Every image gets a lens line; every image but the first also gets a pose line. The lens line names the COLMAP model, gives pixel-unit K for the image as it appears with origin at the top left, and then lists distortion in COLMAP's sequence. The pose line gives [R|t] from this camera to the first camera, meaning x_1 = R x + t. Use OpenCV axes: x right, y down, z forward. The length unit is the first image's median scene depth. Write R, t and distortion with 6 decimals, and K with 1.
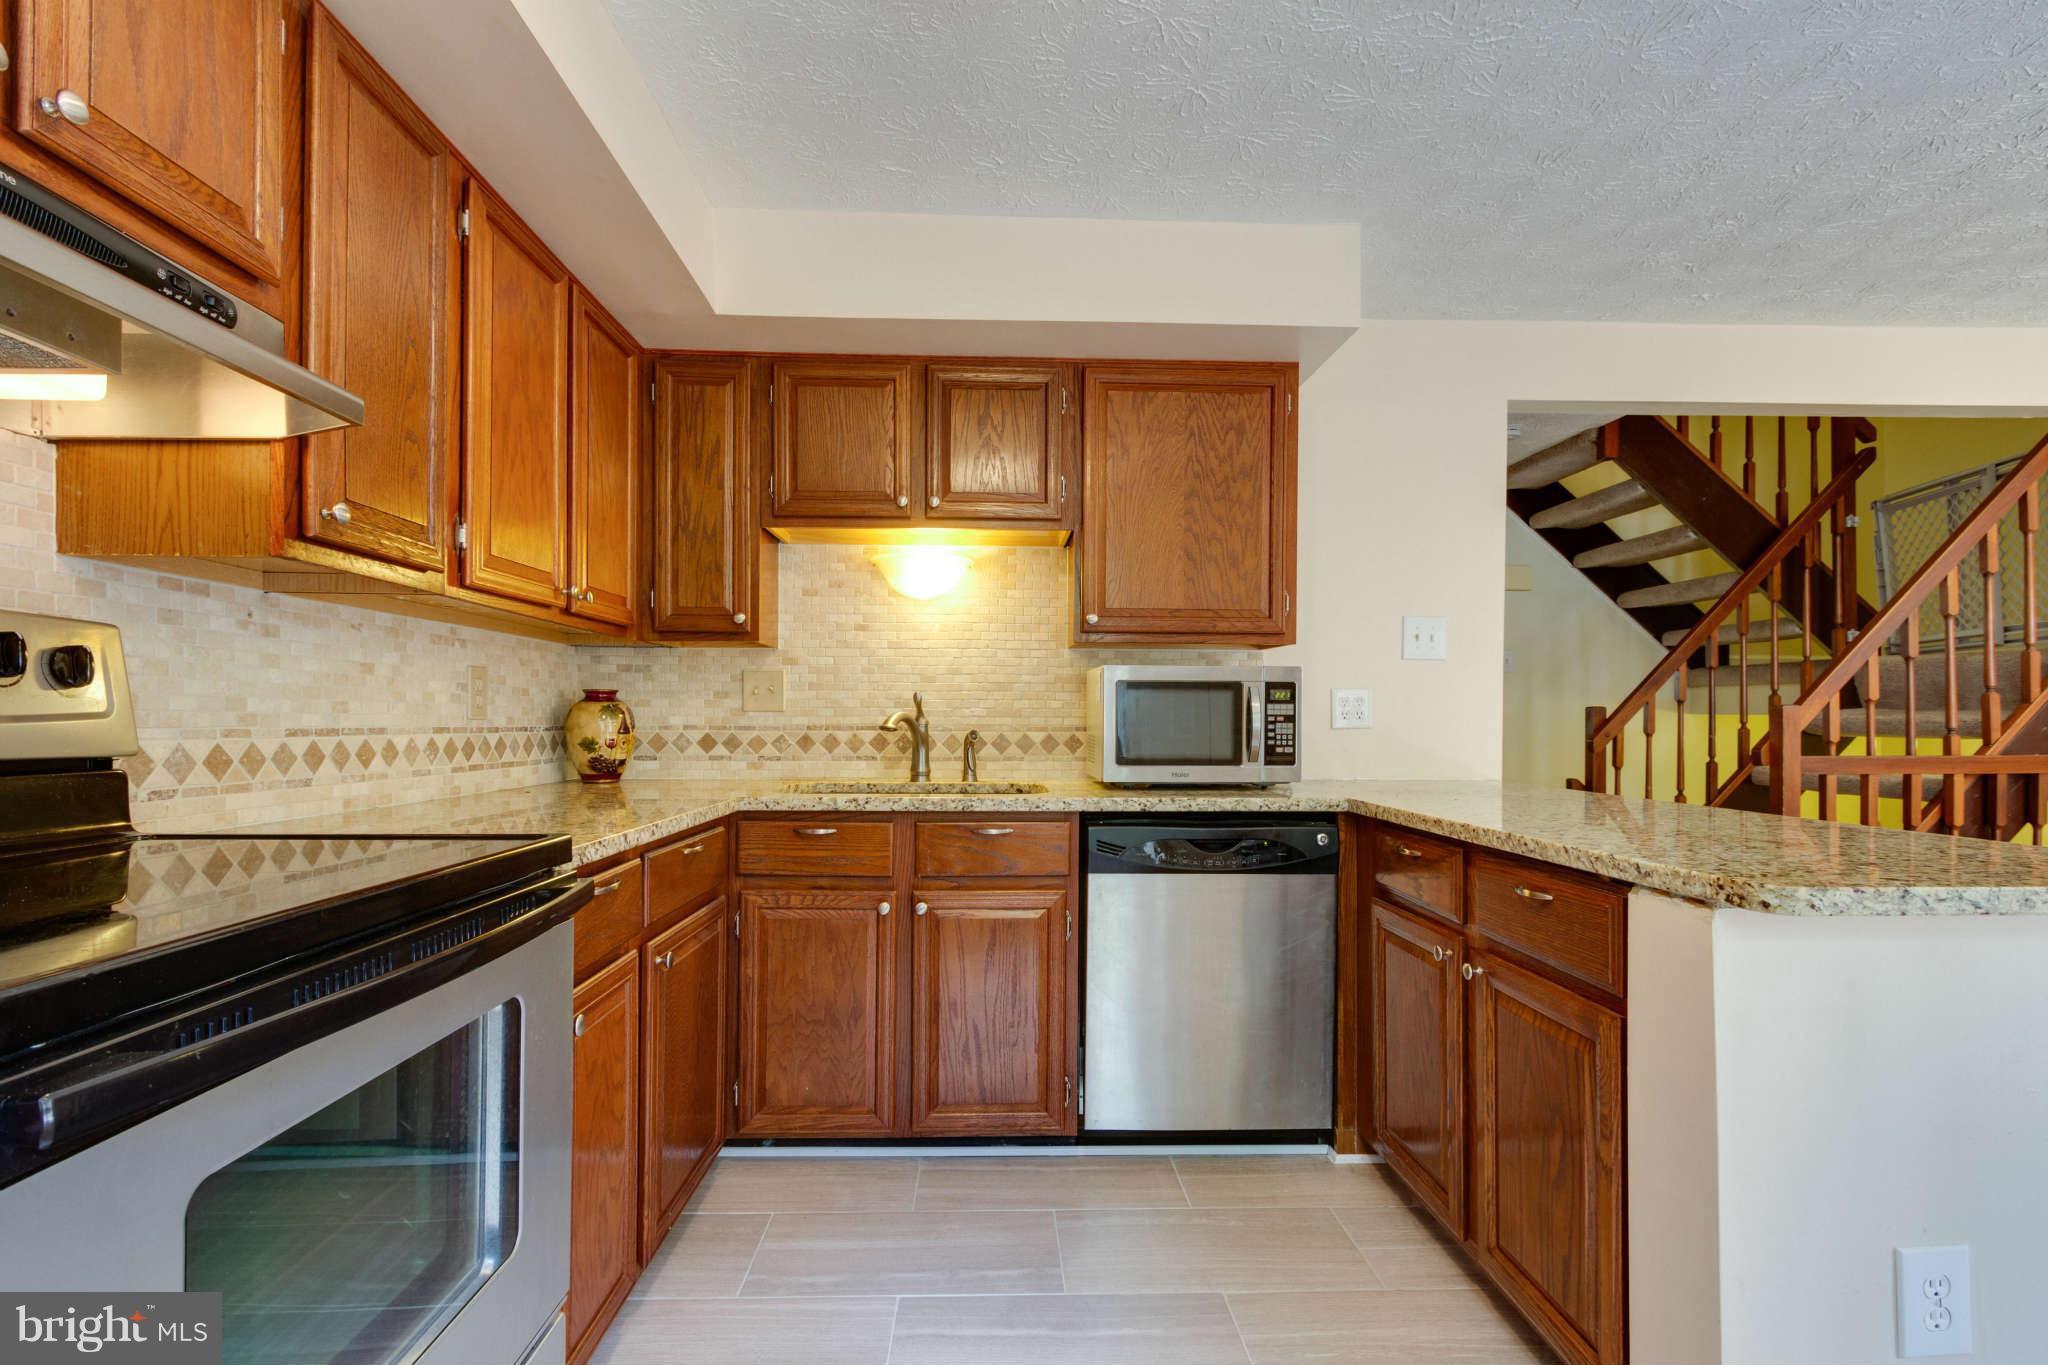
lens RADIAL K [[947.7, 0, 1014.6], [0, 947.7, 718.0], [0, 0, 1]] dist [0.006225, -0.002105]
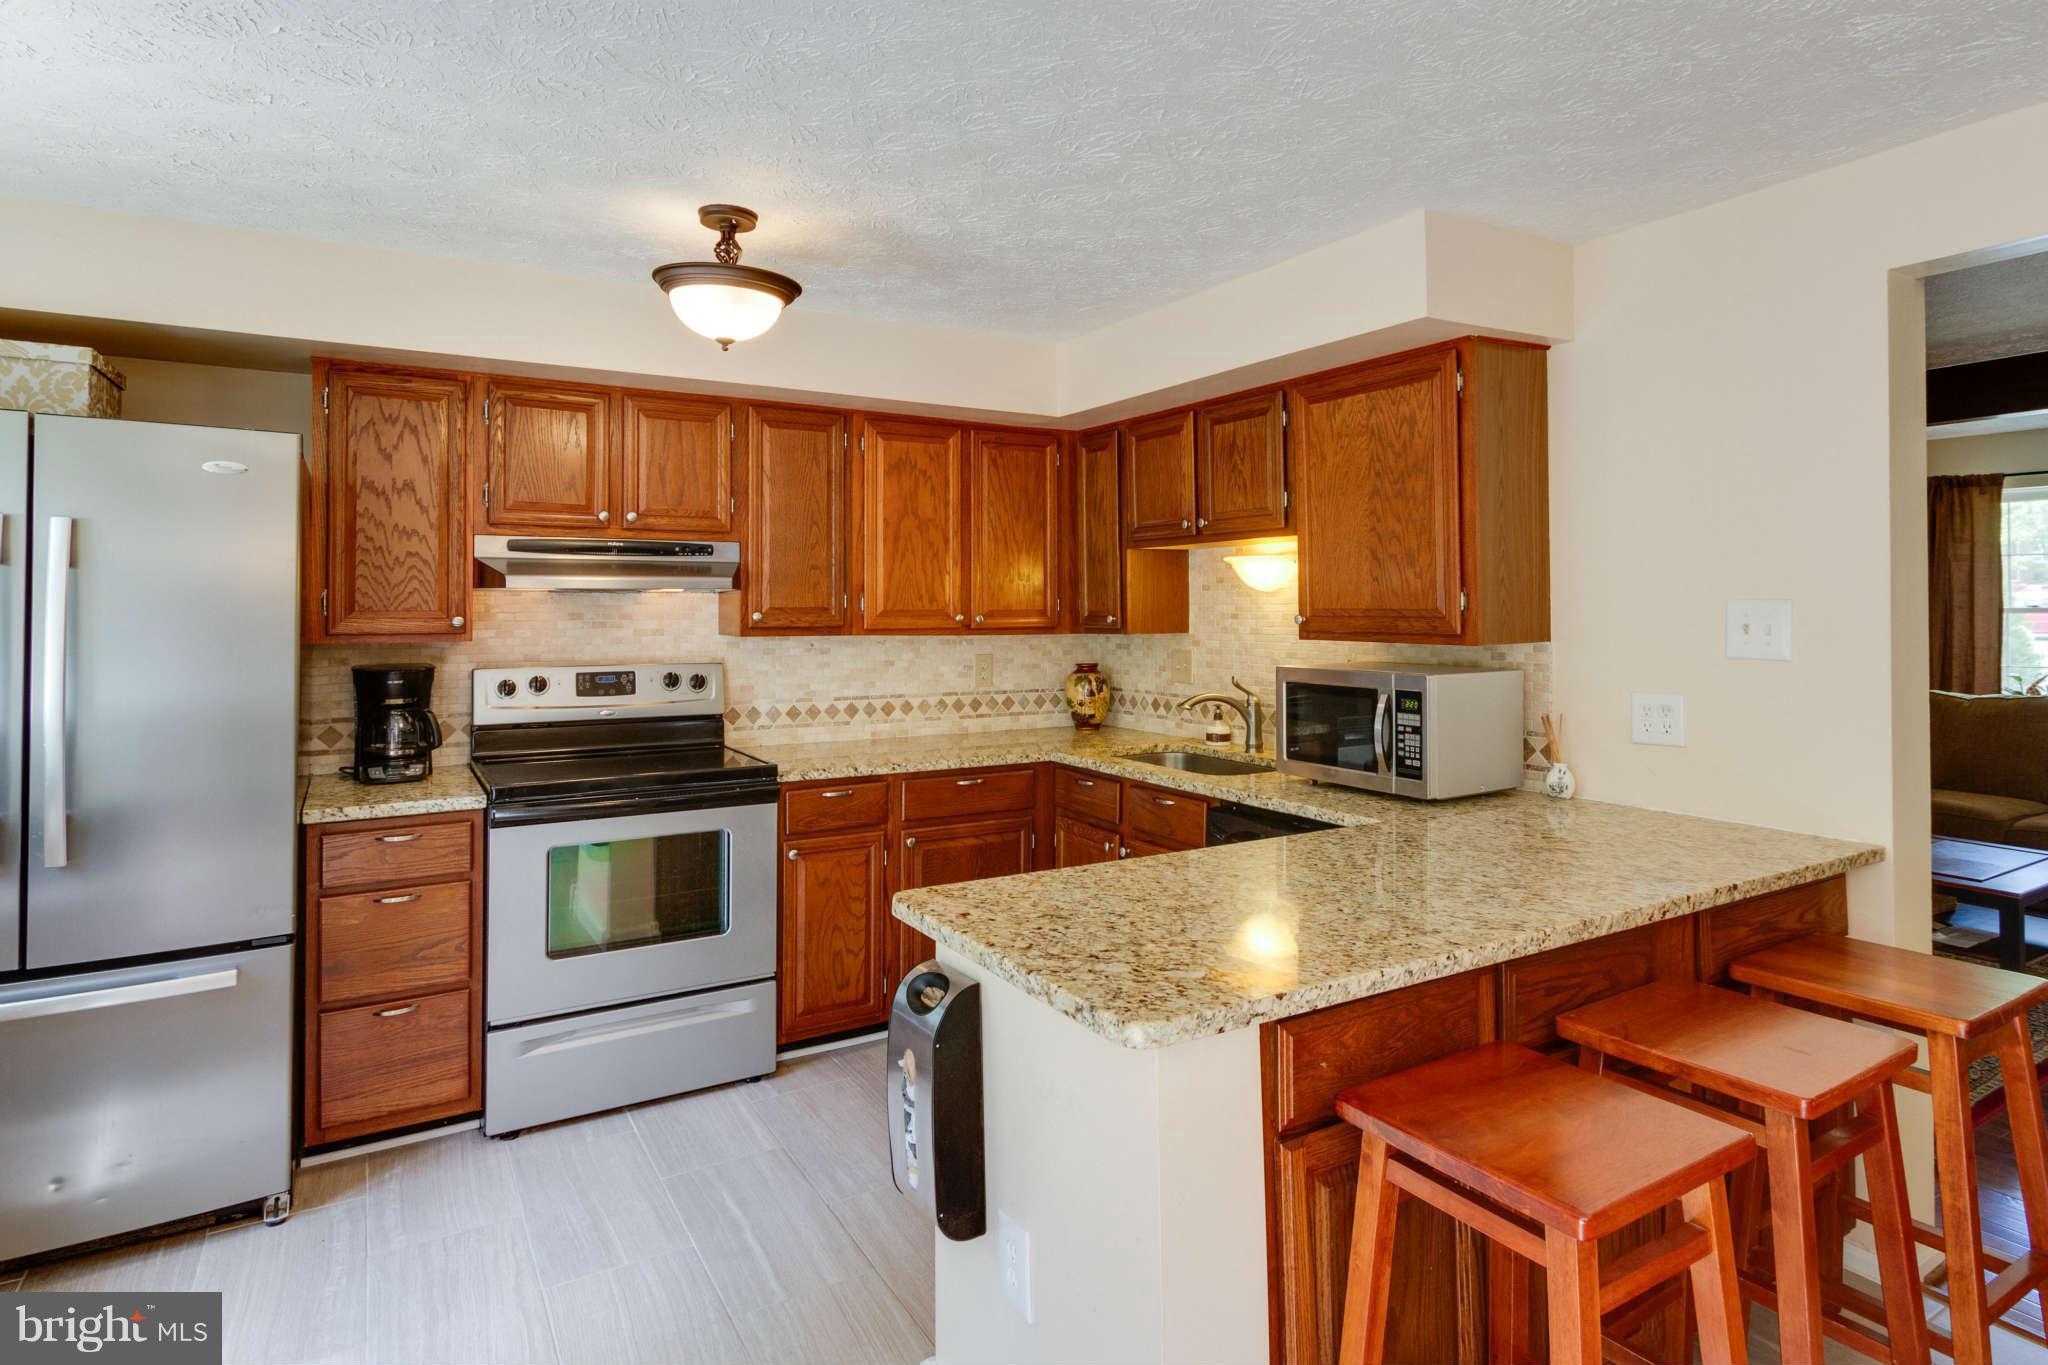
lens RADIAL K [[1103.6, 0, 1059.3], [0, 1103.6, 596.5], [0, 0, 1]] dist [0.002838, 0.002513]
pose [[0.503310, -0.012370, -0.864017, 1.108469], [0.002554, 0.999914, -0.012827, -0.124520], [0.864102, 0.004249, 0.503298, 0.146023]]
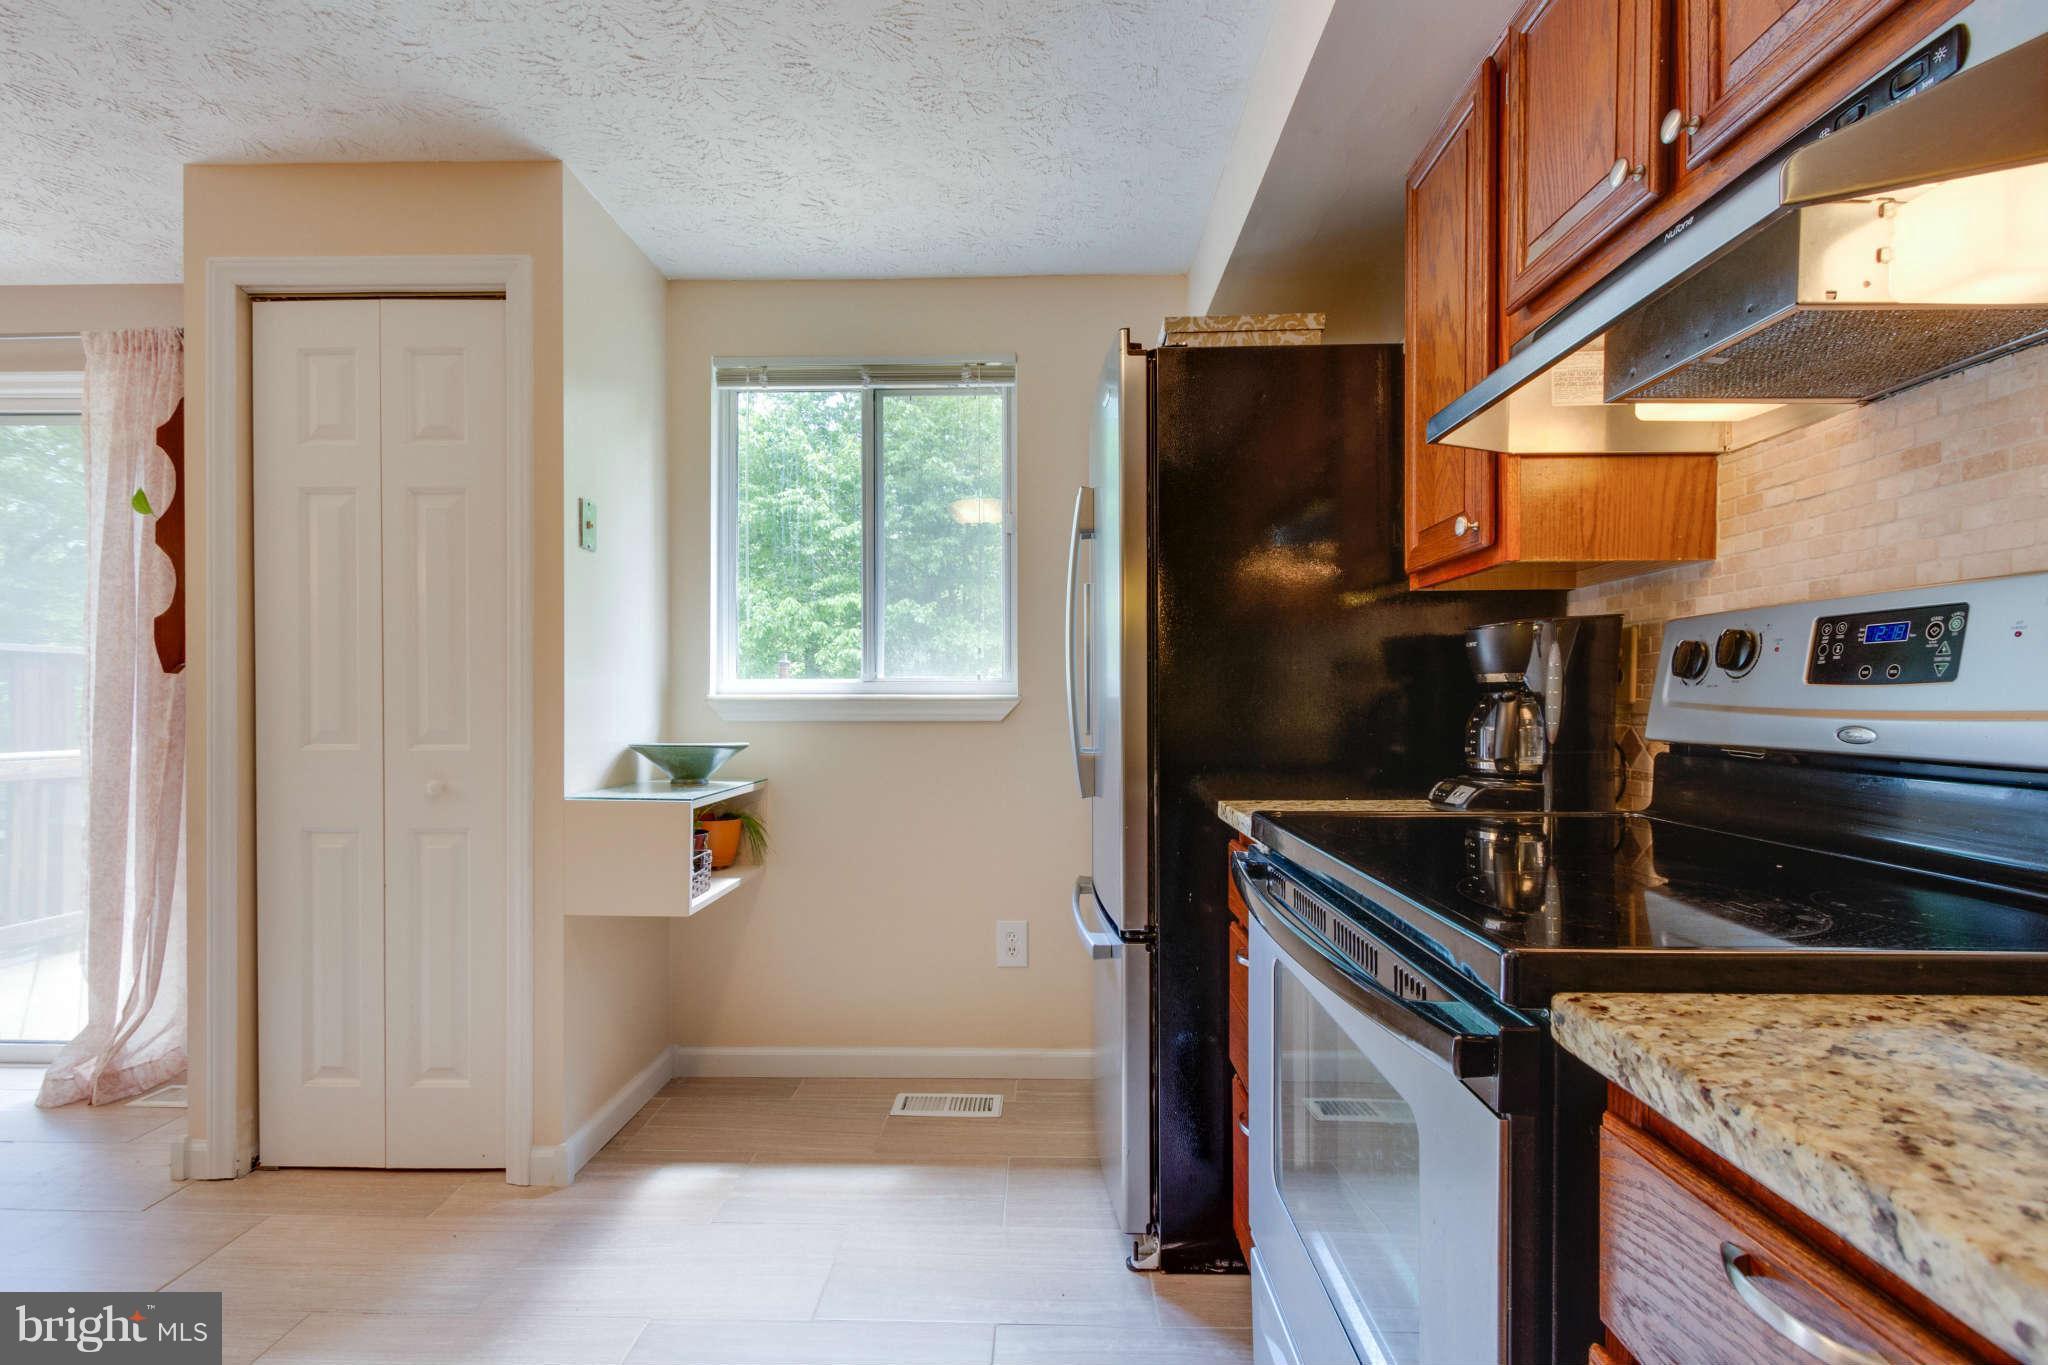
lens RADIAL K [[947.7, 0, 1020.4], [0, 947.7, 695.7], [0, 0, 1]] dist [0.006225, -0.002105]
pose [[-0.998073, -0.004222, 0.061907, -0.133669], [-0.004179, 0.999991, 0.000821, -0.005448], [-0.061910, 0.000561, -0.998082, 0.803490]]
